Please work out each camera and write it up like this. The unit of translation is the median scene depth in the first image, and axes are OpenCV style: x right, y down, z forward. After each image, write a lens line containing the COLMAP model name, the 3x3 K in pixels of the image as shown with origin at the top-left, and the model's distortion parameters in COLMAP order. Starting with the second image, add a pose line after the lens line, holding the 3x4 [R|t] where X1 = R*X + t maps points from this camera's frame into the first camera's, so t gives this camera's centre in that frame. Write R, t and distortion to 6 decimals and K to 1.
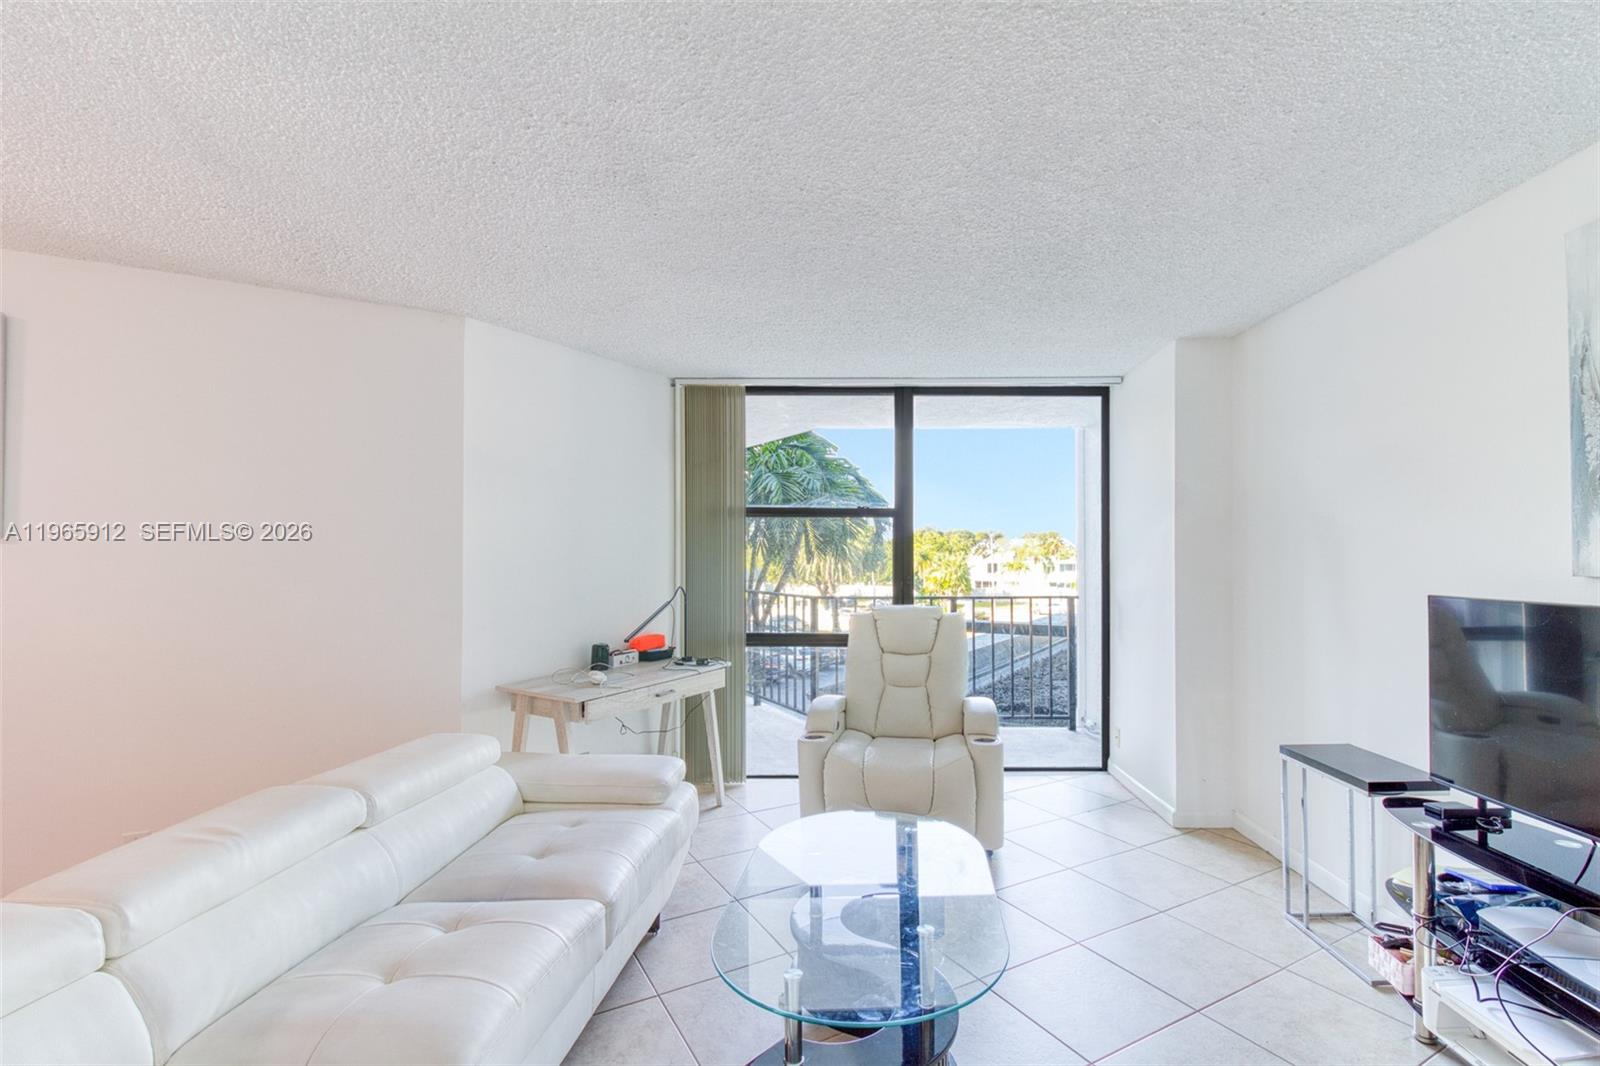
lens RADIAL K [[752.4, 0, 800.5], [0, 752.4, 555.7], [0, 0, 1]] dist [0.000606, -0.014637]
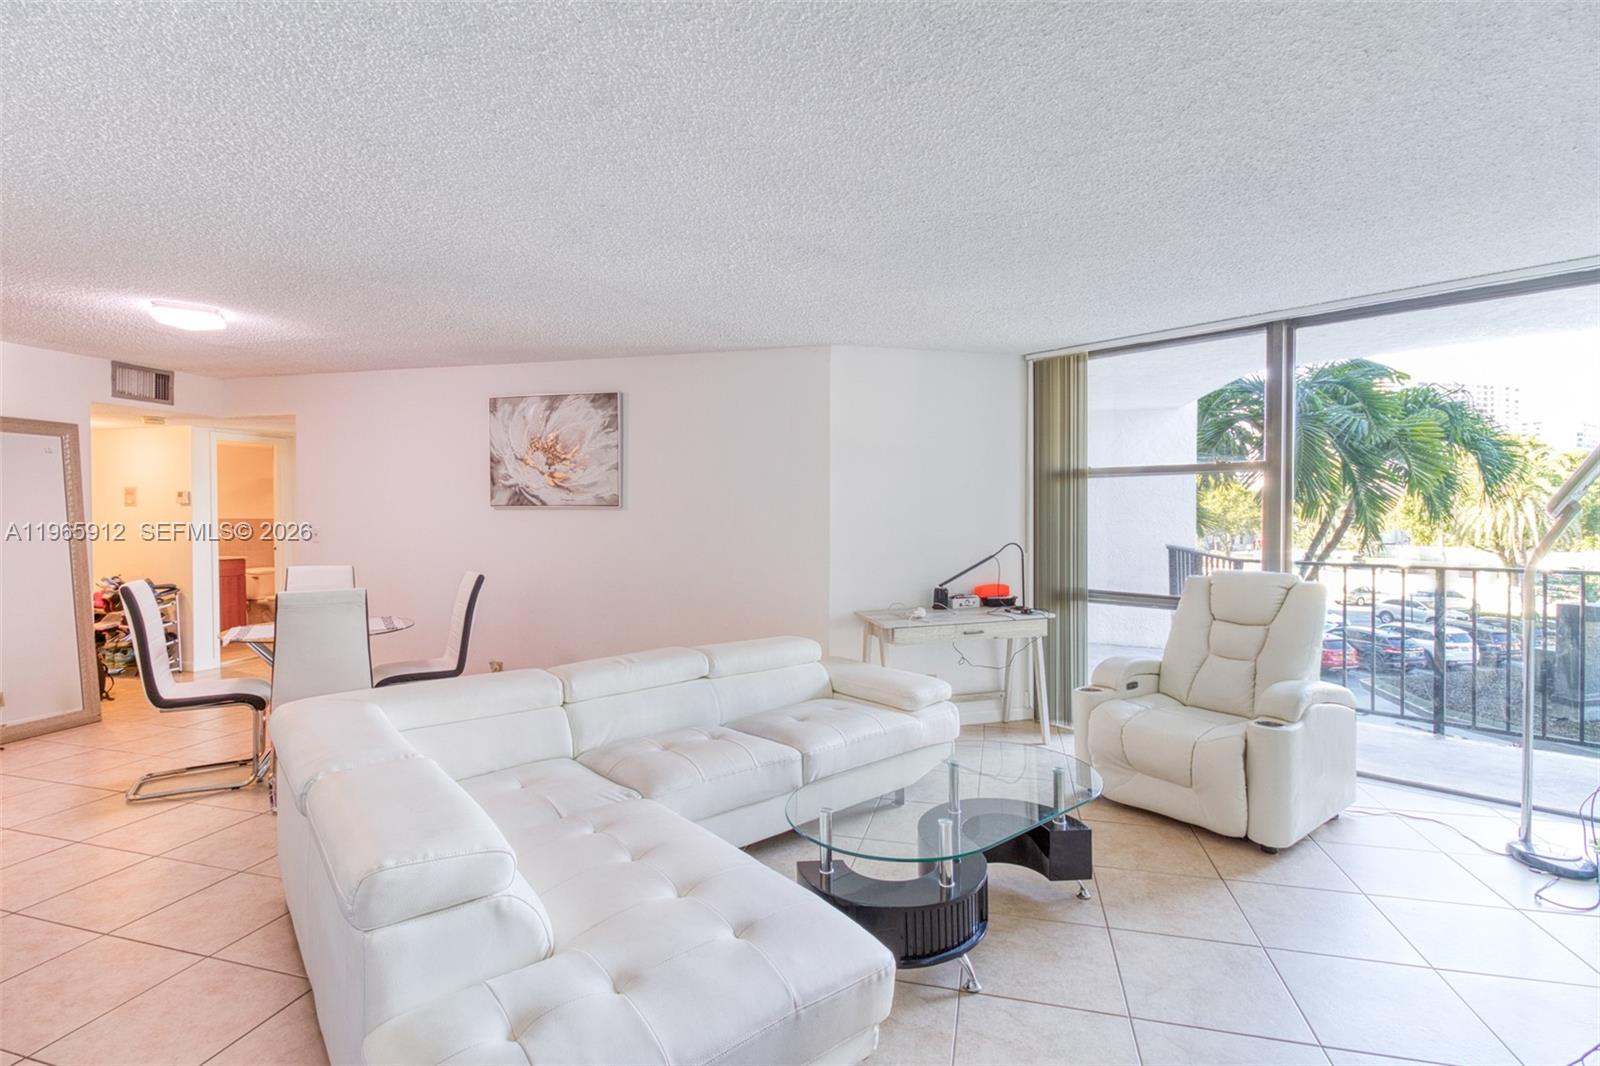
lens RADIAL K [[754.6, 0, 800.0], [0, 754.6, 533.0], [0, 0, 1]] dist [0.000073, -0.000293]
pose [[0.685345, 0.015320, -0.728058, 0.443786], [0.003873, 0.999688, 0.024681, -0.002825], [0.728209, -0.019734, 0.685071, -0.005681]]
